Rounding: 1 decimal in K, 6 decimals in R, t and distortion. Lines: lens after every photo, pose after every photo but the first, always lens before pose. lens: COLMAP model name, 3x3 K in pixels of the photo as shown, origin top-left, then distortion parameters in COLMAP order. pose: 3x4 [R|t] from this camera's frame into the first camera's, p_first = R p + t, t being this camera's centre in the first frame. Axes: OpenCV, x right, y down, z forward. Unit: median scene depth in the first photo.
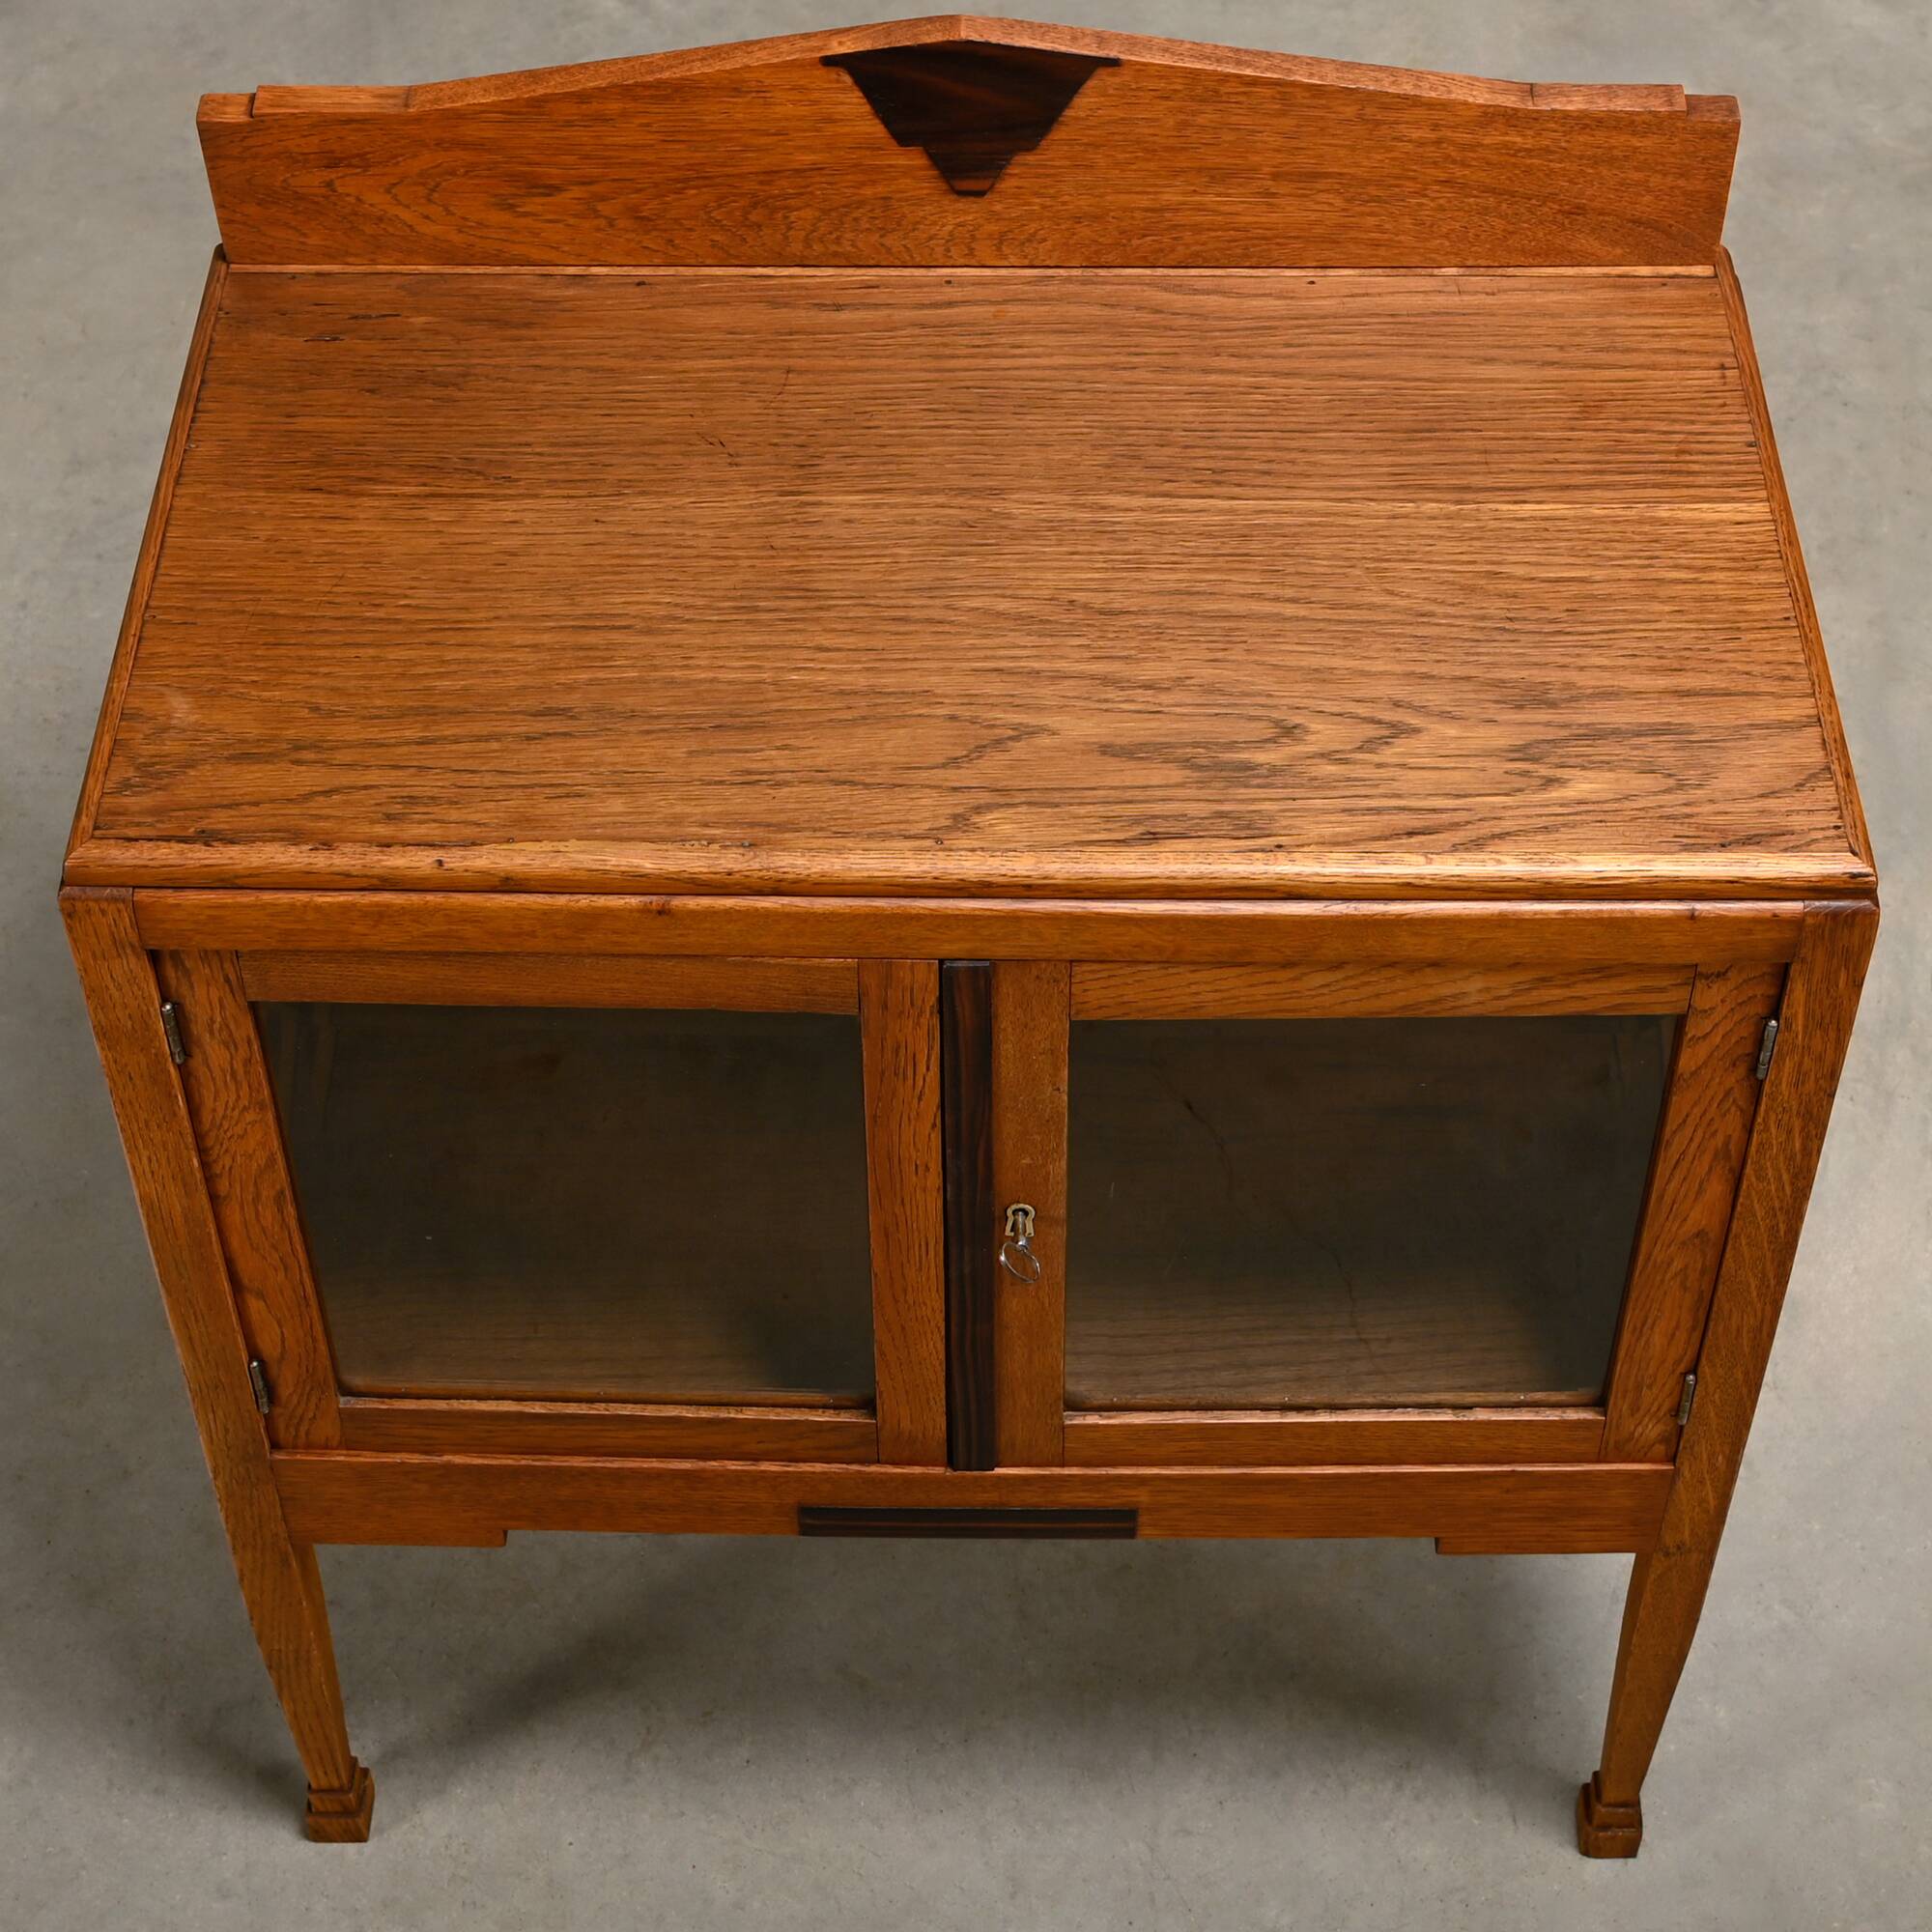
lens RADIAL K [[3671.7, 0, 961.7], [0, 3671.7, 727.0], [0, 0, 1]] dist [-0.053800, 0.051086]
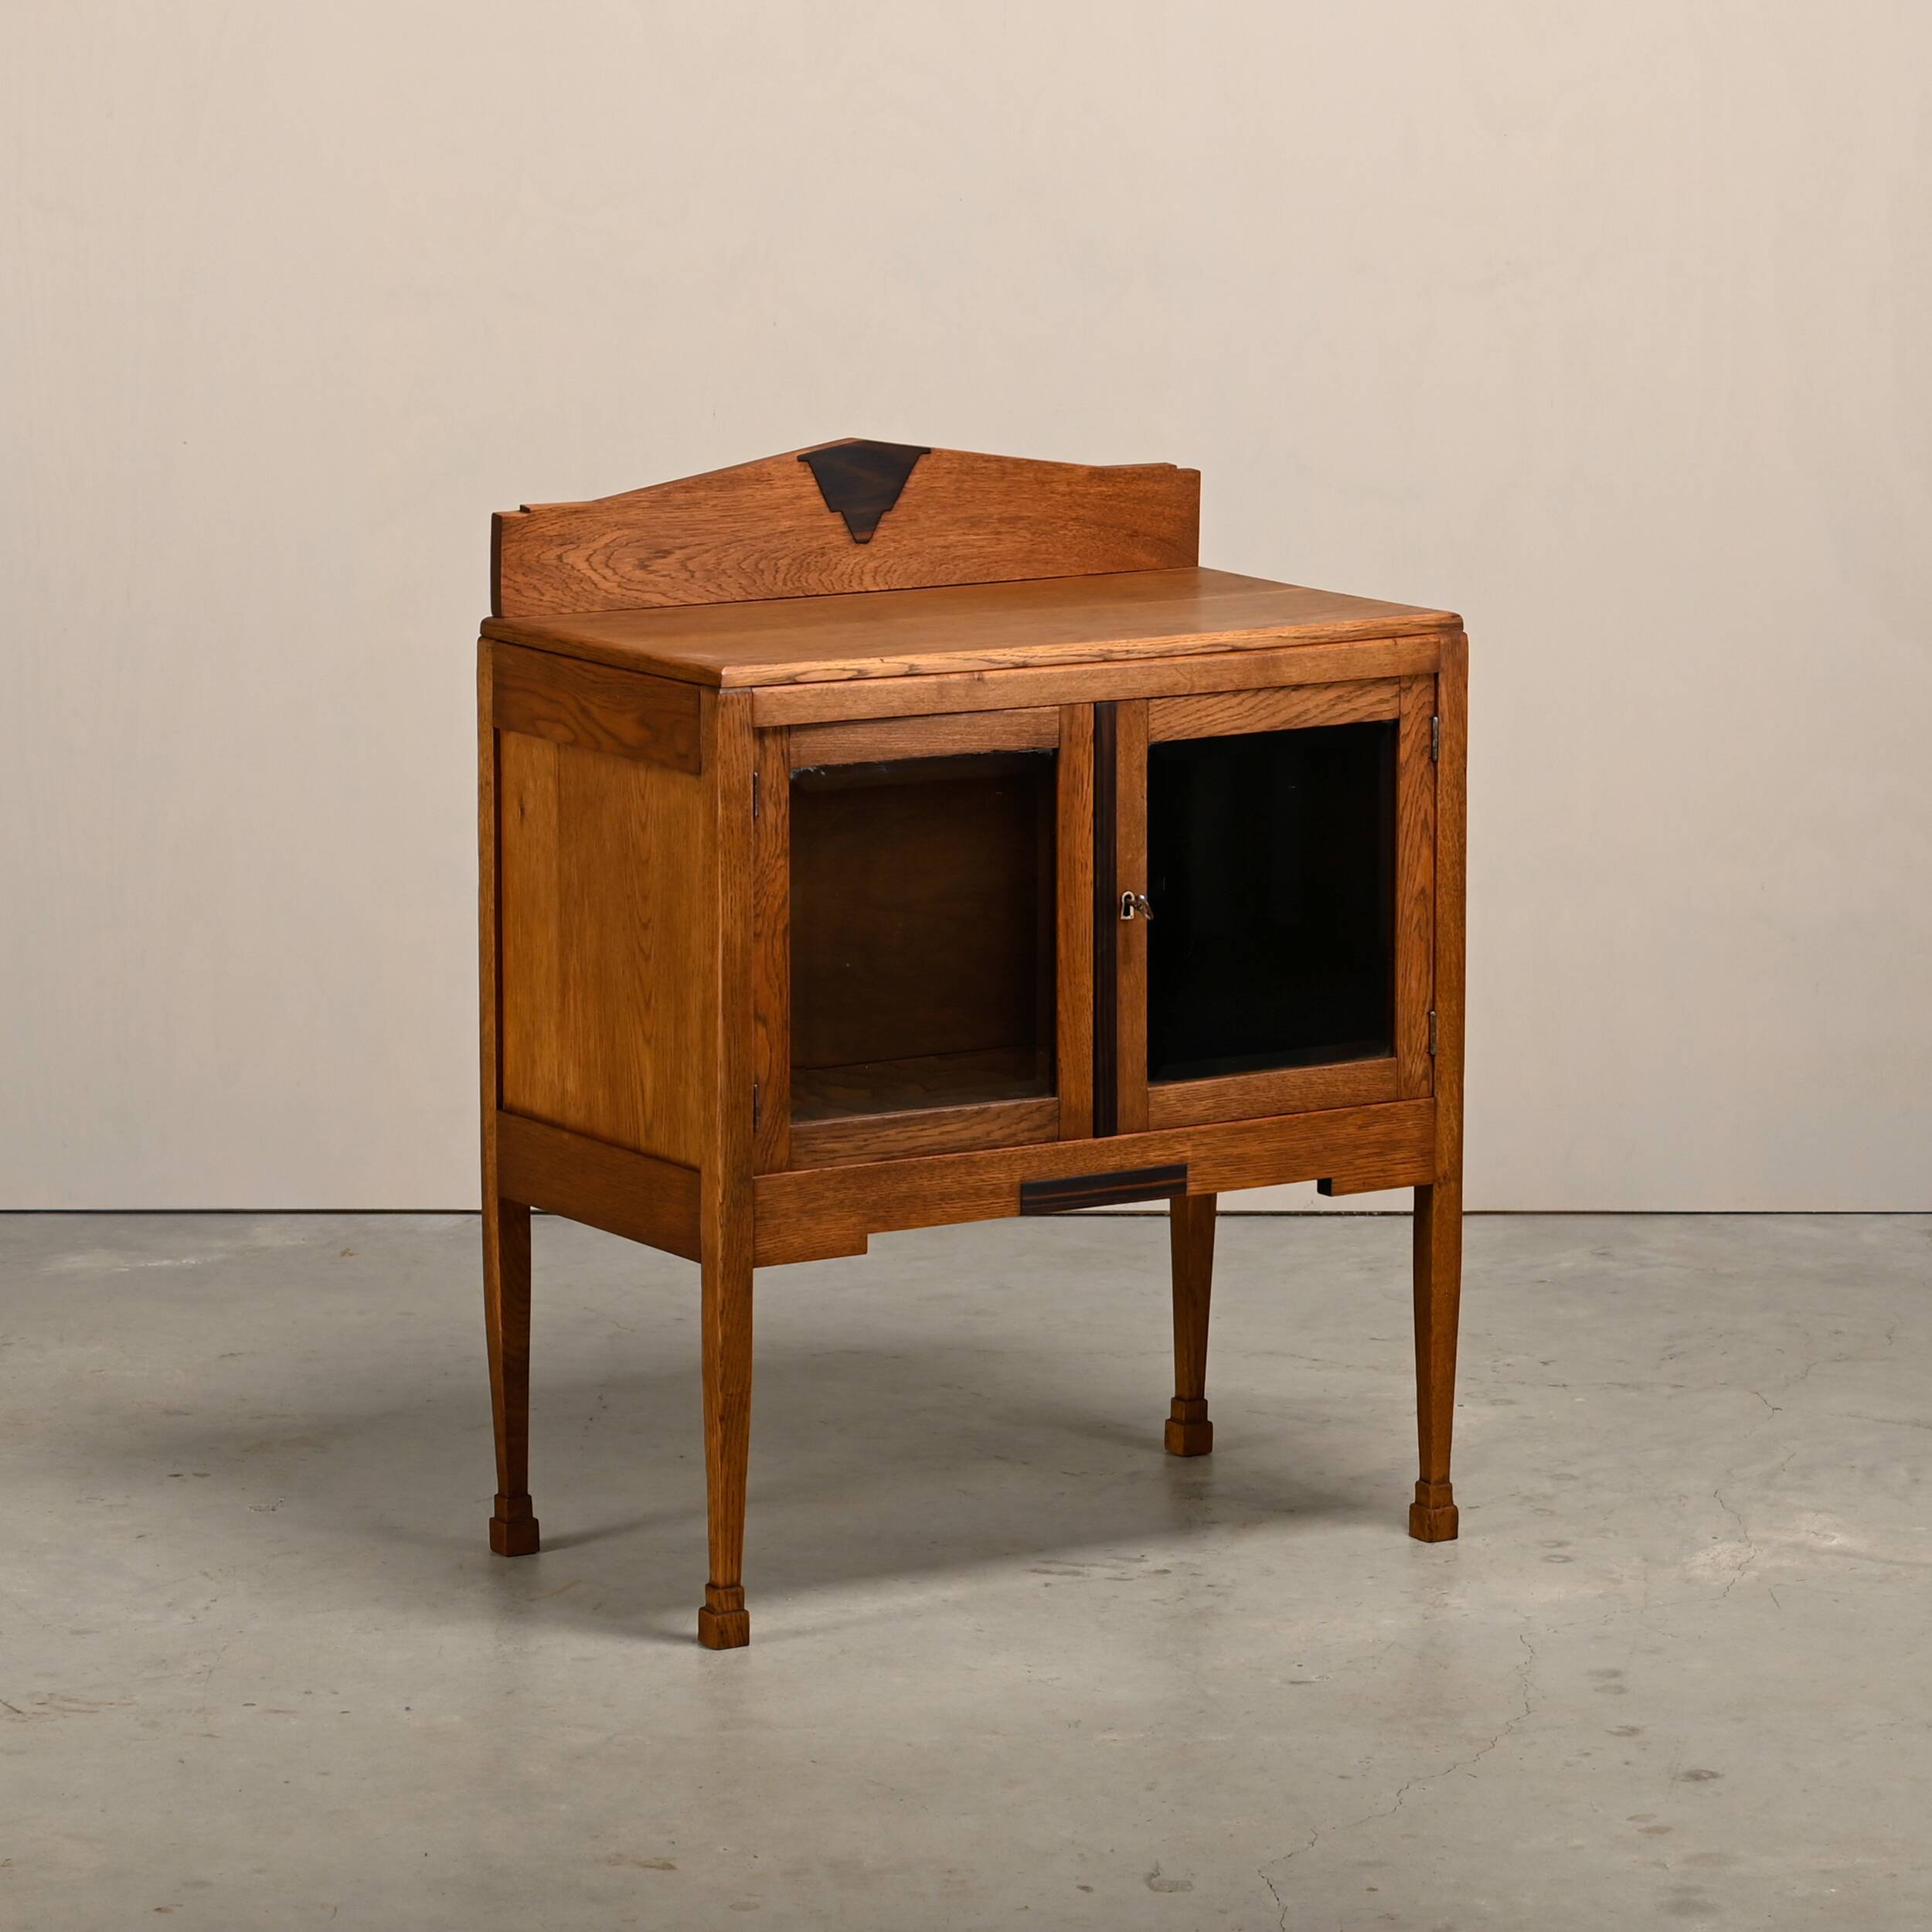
lens RADIAL K [[7768.4, 0, 964.5], [0, 7768.4, 761.0], [0, 0, 1]] dist [0.206555, 0.051620]
pose [[0.846571, -0.070538, 0.527582, -2.144831], [0.372103, 0.787167, -0.491841, 1.997439], [-0.380601, 0.612693, 0.692640, -1.773103]]
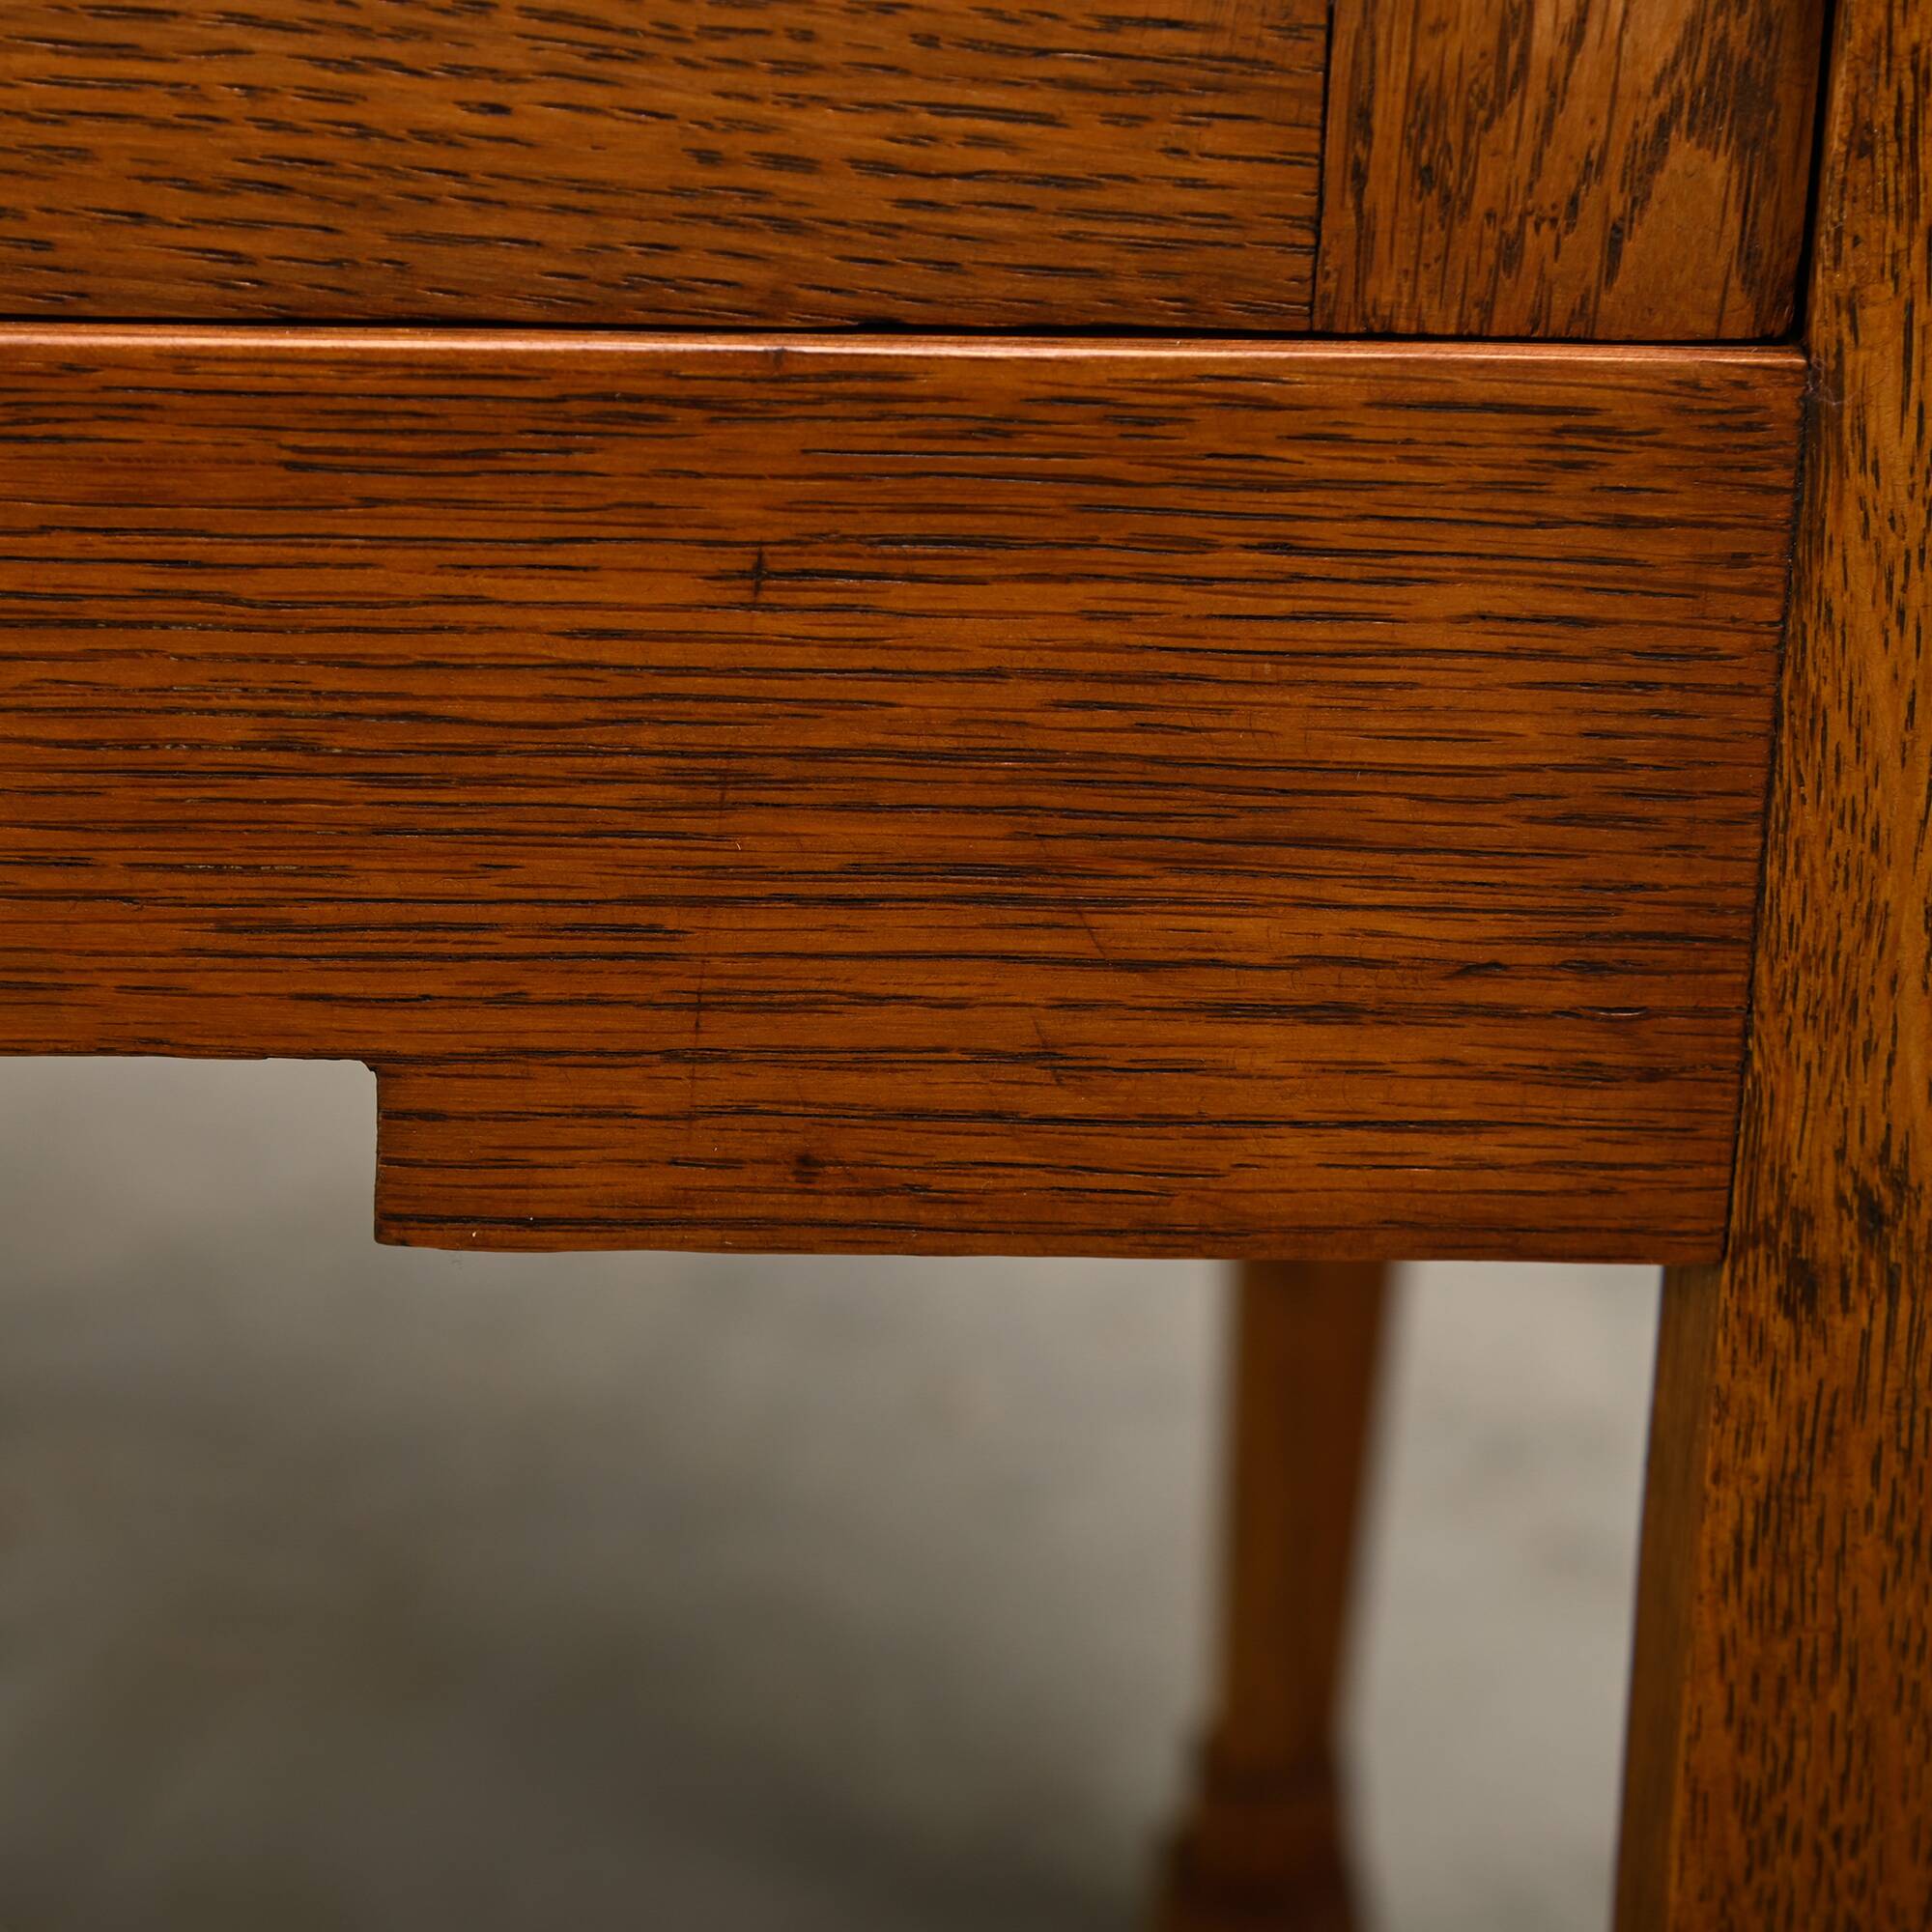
lens RADIAL K [[5791.8, 0, 886.4], [0, 5791.8, 966.8], [0, 0, 1]] dist [0.195916, -0.116447]
pose [[0.999027, 0.021462, 0.038540, 0.157272], [-0.005005, 0.923175, -0.384346, 0.346411], [-0.043828, 0.383779, 0.922384, 0.839156]]
